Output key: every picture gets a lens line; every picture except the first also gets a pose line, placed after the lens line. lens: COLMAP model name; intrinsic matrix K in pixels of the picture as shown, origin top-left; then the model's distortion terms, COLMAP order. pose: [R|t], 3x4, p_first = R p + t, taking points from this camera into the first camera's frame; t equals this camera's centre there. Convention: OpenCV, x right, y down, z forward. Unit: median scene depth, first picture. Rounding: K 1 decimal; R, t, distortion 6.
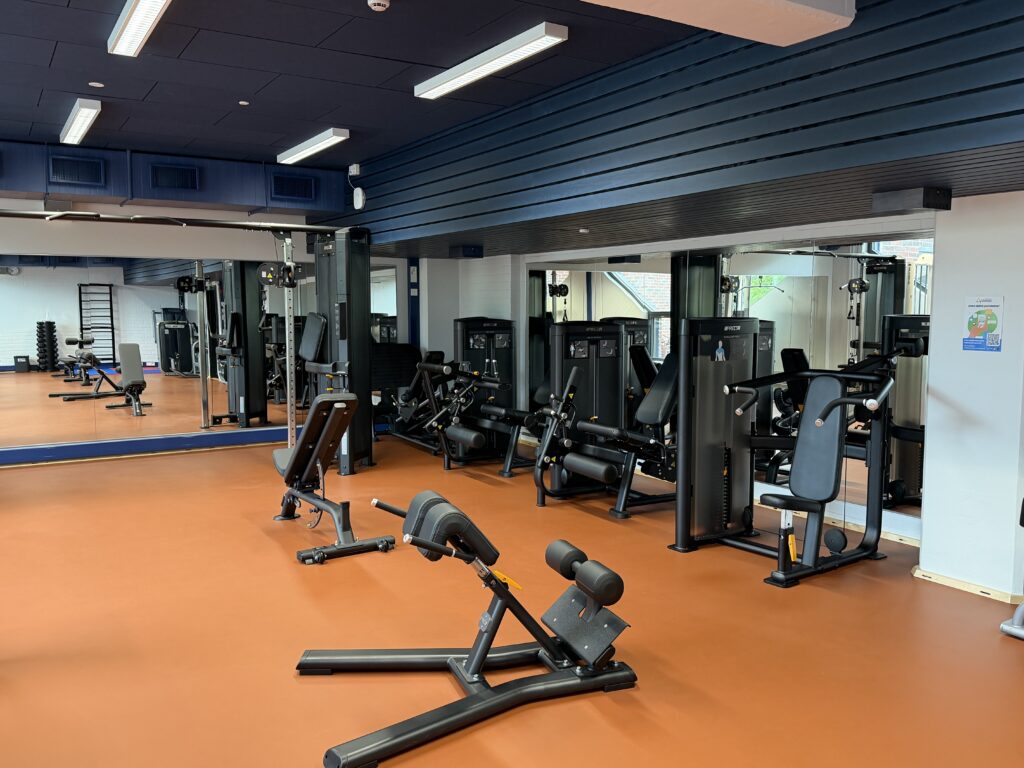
lens RADIAL K [[831.7, 0, 512.0], [0, 831.7, 384.0], [0, 0, 1]] dist [0.127911, -0.002937]
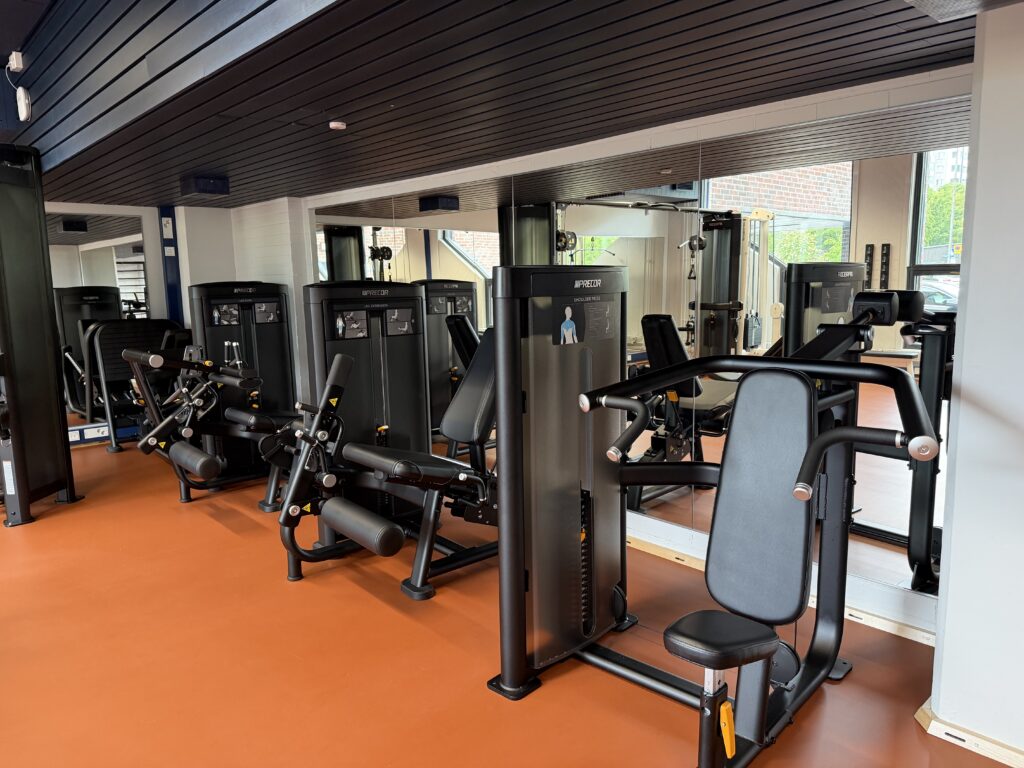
lens RADIAL K [[719.7, 0, 512.0], [0, 719.7, 384.0], [0, 0, 1]] dist [0.103126, -0.123633]
pose [[0.982331, -0.045880, 0.181441, 0.087472], [0.036246, 0.997769, 0.056062, -0.020318], [-0.183608, -0.048495, 0.981803, 0.379992]]
